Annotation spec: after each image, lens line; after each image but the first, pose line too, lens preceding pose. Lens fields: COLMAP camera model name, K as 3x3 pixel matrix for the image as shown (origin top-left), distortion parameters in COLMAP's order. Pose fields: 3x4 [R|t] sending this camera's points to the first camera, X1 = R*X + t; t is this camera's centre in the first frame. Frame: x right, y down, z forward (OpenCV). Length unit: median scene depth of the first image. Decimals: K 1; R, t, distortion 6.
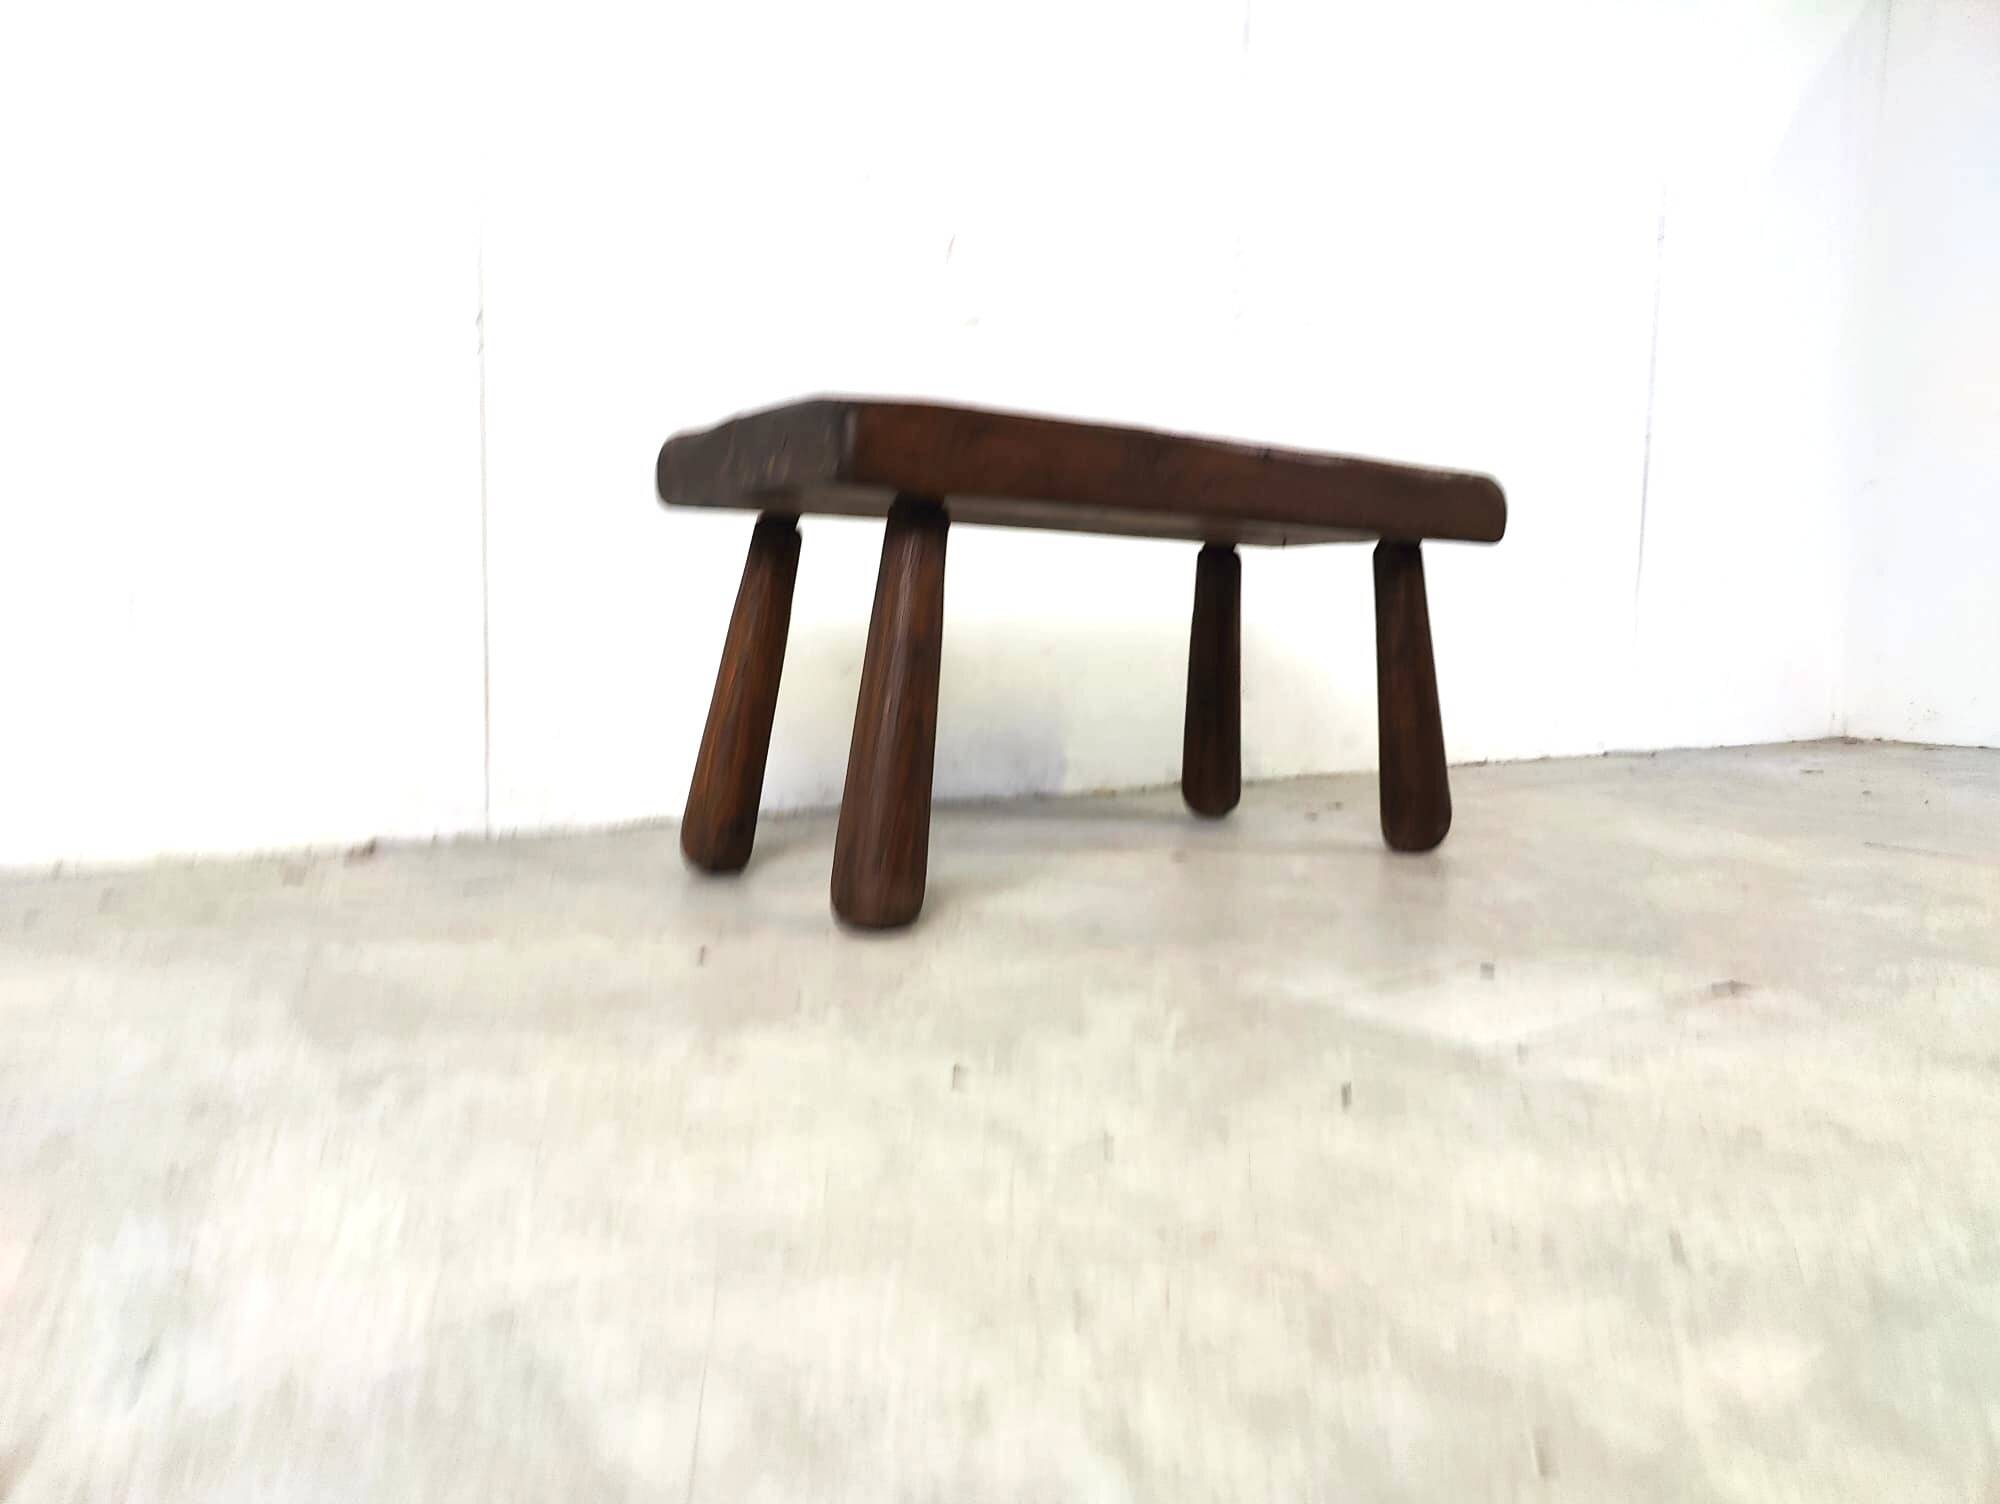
lens RADIAL K [[1383.1, 0, 989.7], [0, 1383.1, 749.4], [0, 0, 1]] dist [0.043052, -0.053287]
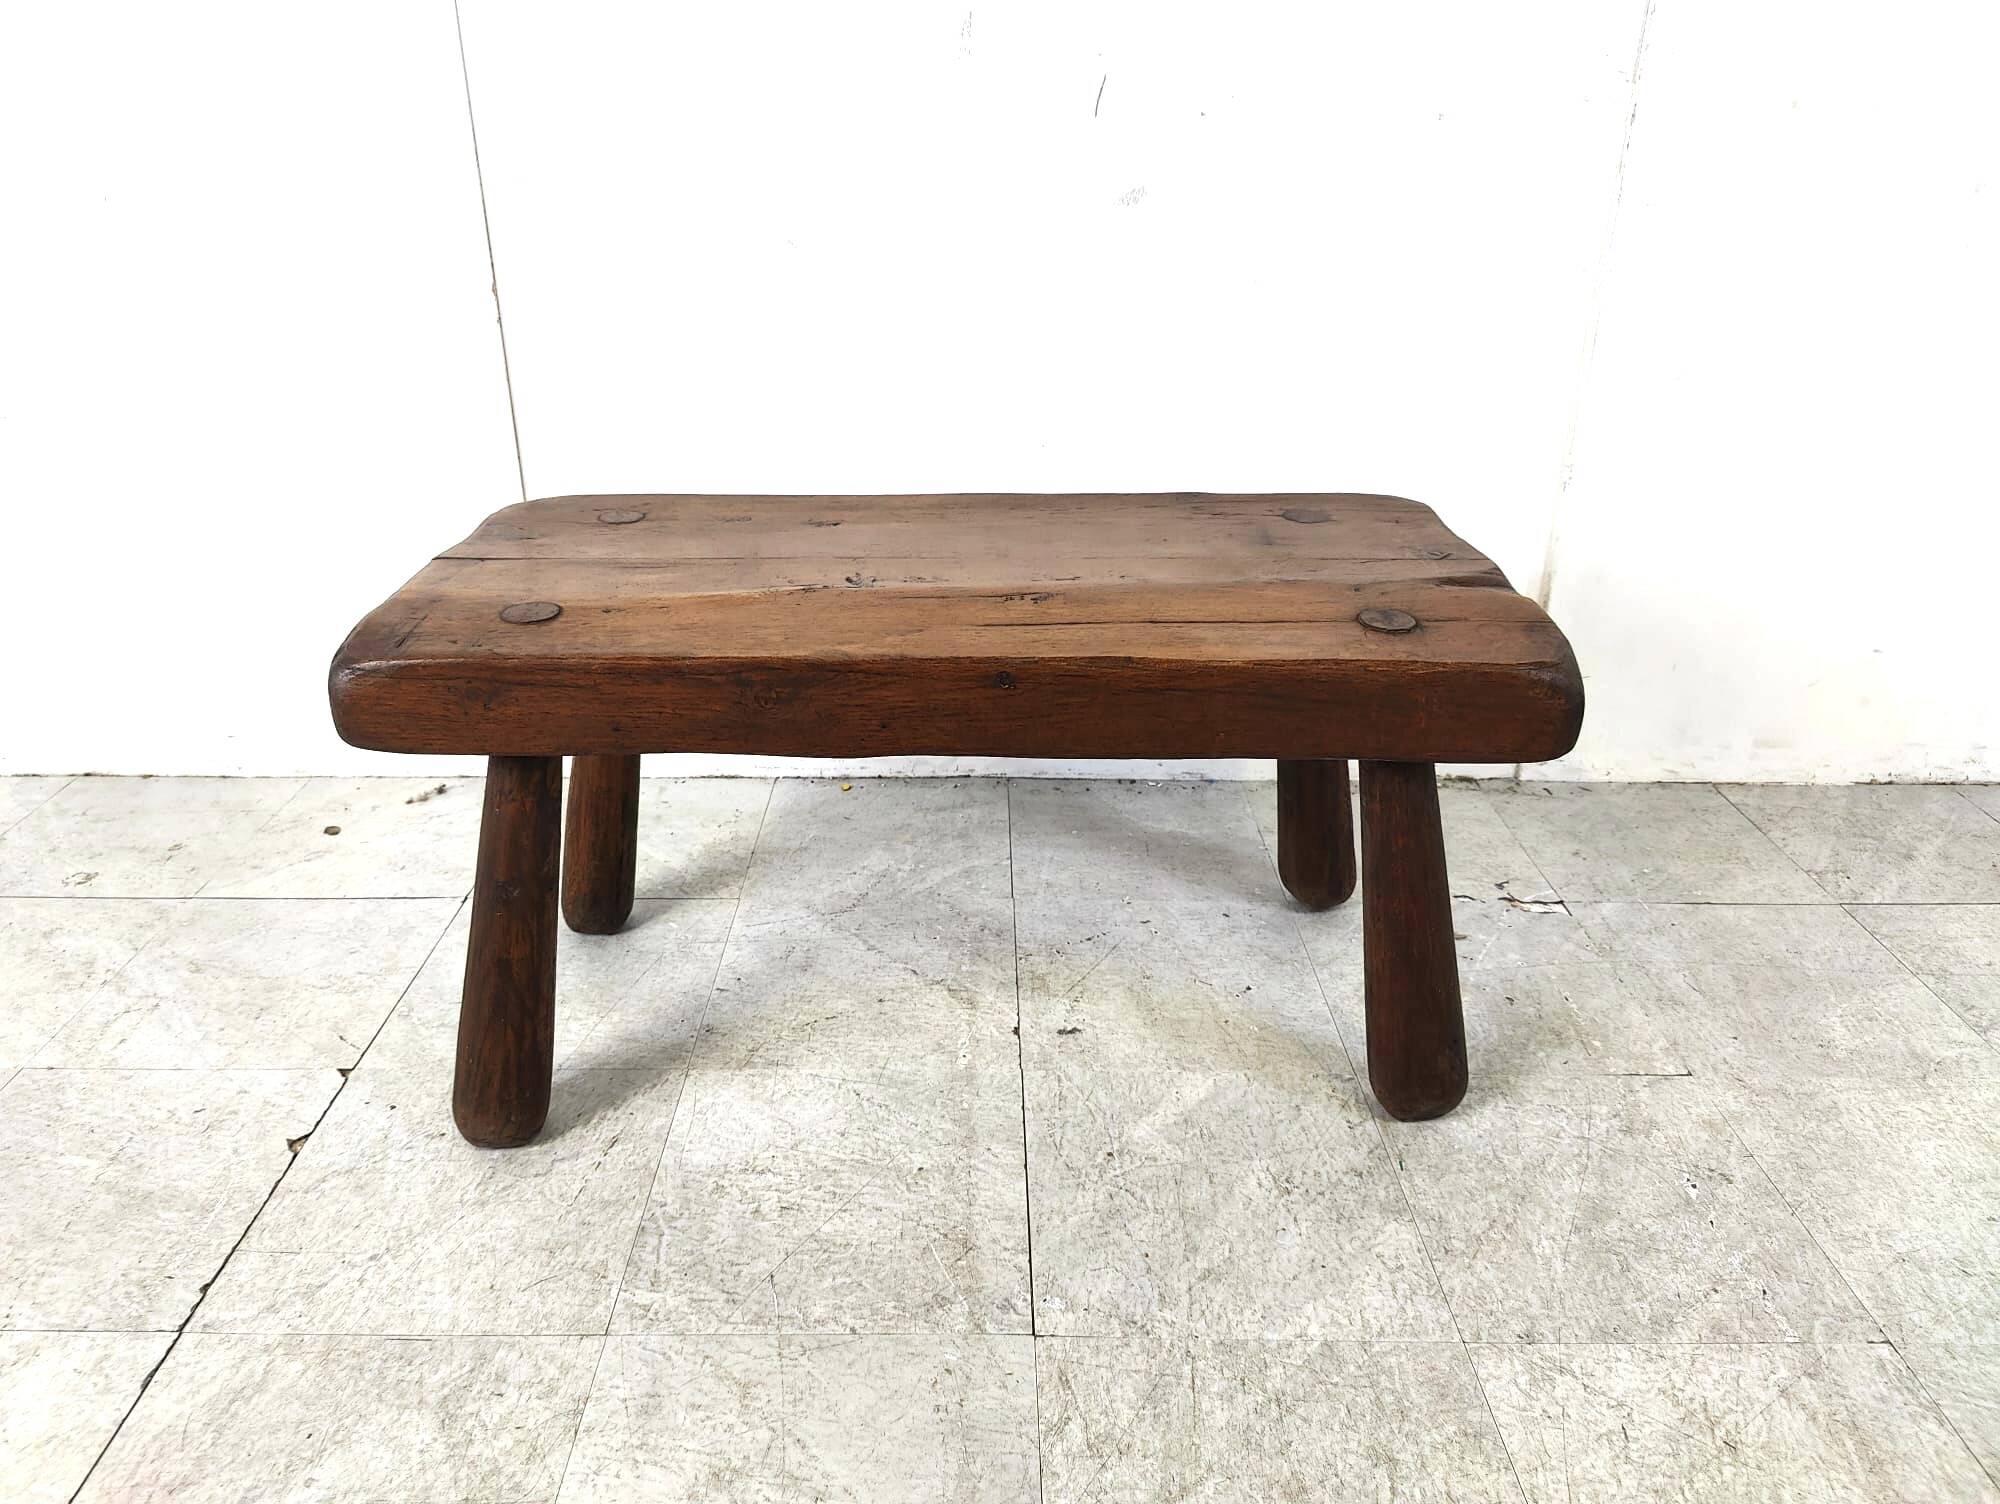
lens RADIAL K [[1383.1, 0, 968.9], [0, 1383.1, 743.5], [0, 0, 1]] dist [0.043052, -0.053287]
pose [[0.816709, 0.221622, -0.532794, 0.510288], [-0.038459, 0.942160, 0.332949, -0.368737], [0.575766, -0.251432, 0.777994, 0.399010]]
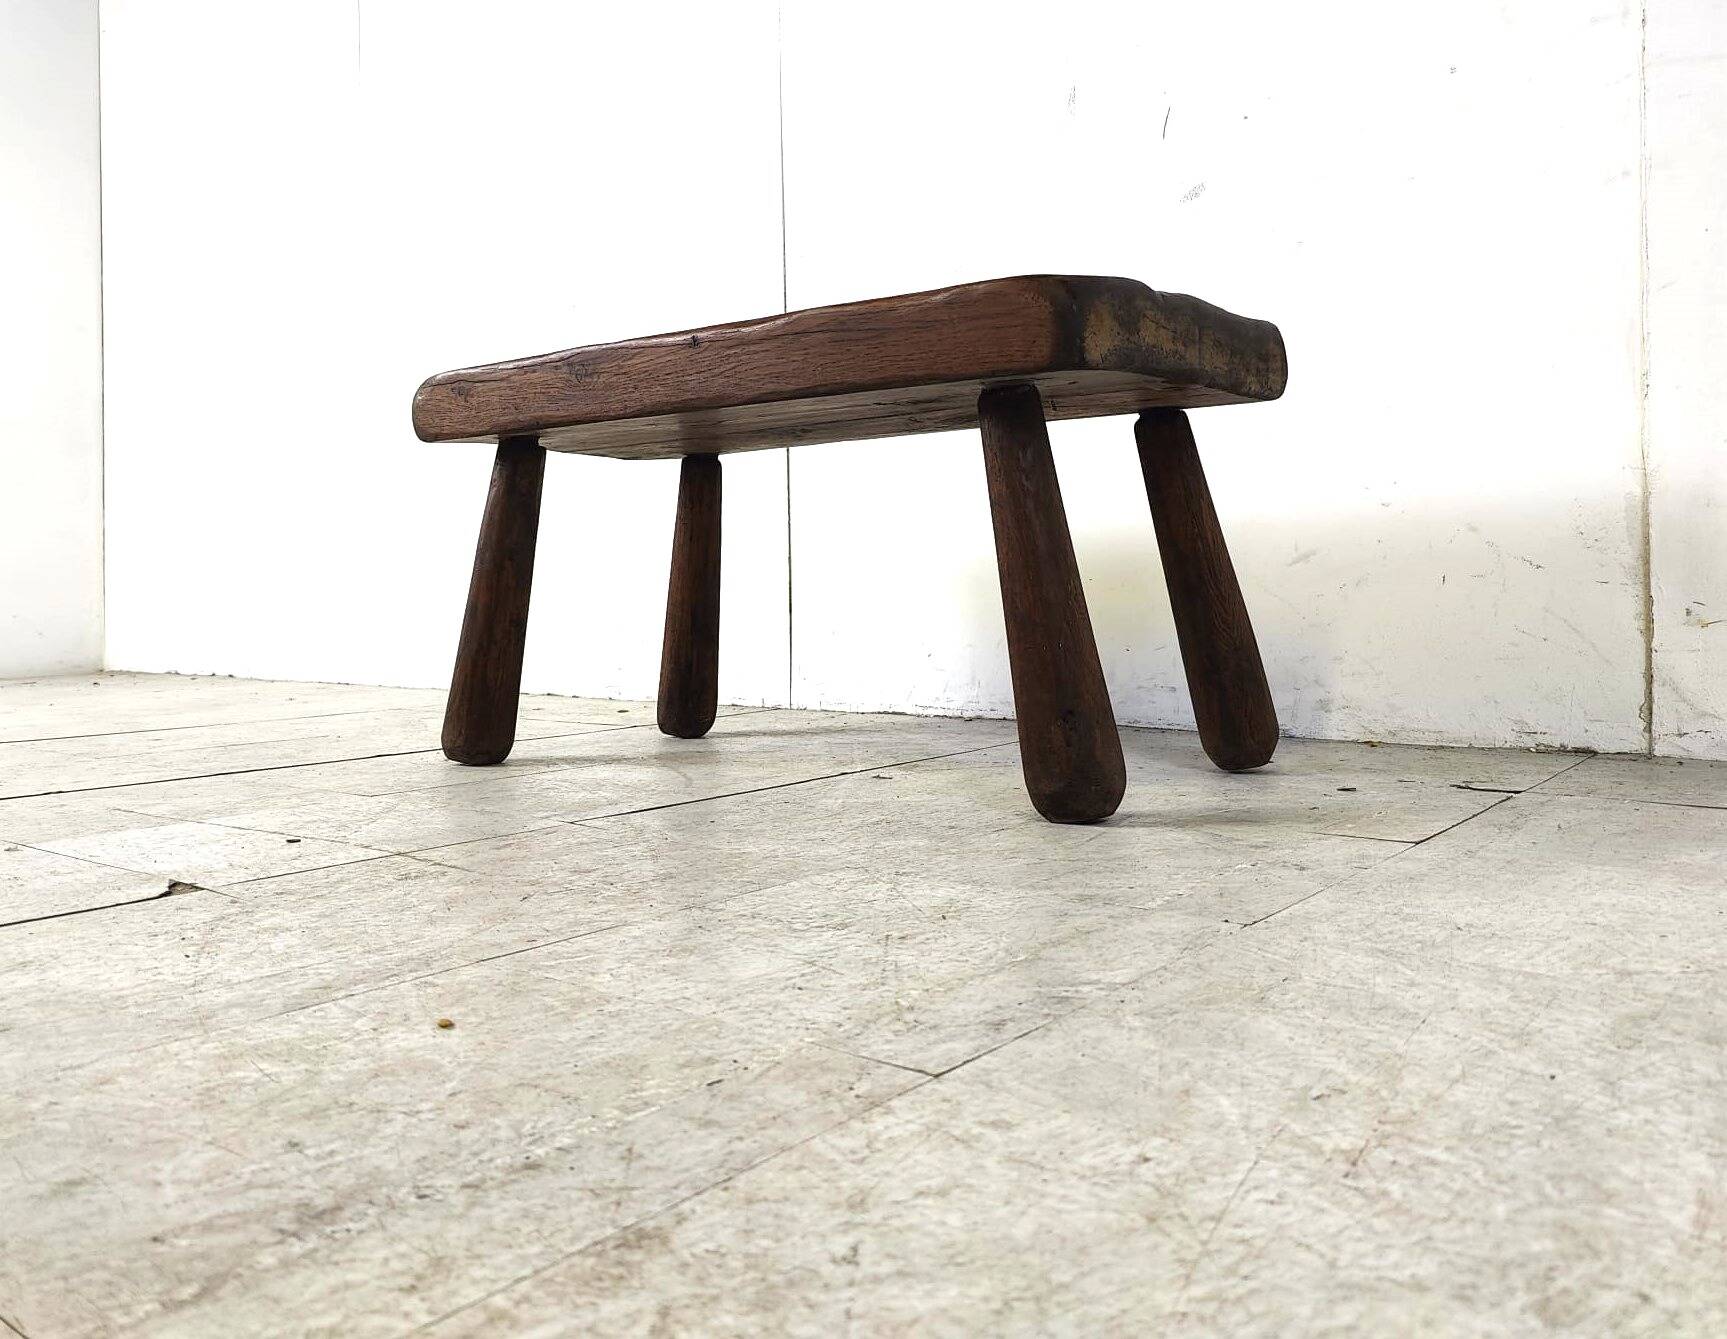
lens RADIAL K [[1387.7, 0, 911.7], [0, 1387.7, 592.5], [0, 0, 1]] dist [0.027060, -0.016487]
pose [[0.301488, -0.016906, -0.953320, 1.041077], [-0.064194, 0.997214, -0.037986, -0.008077], [0.951307, 0.072650, 0.299563, 0.786957]]
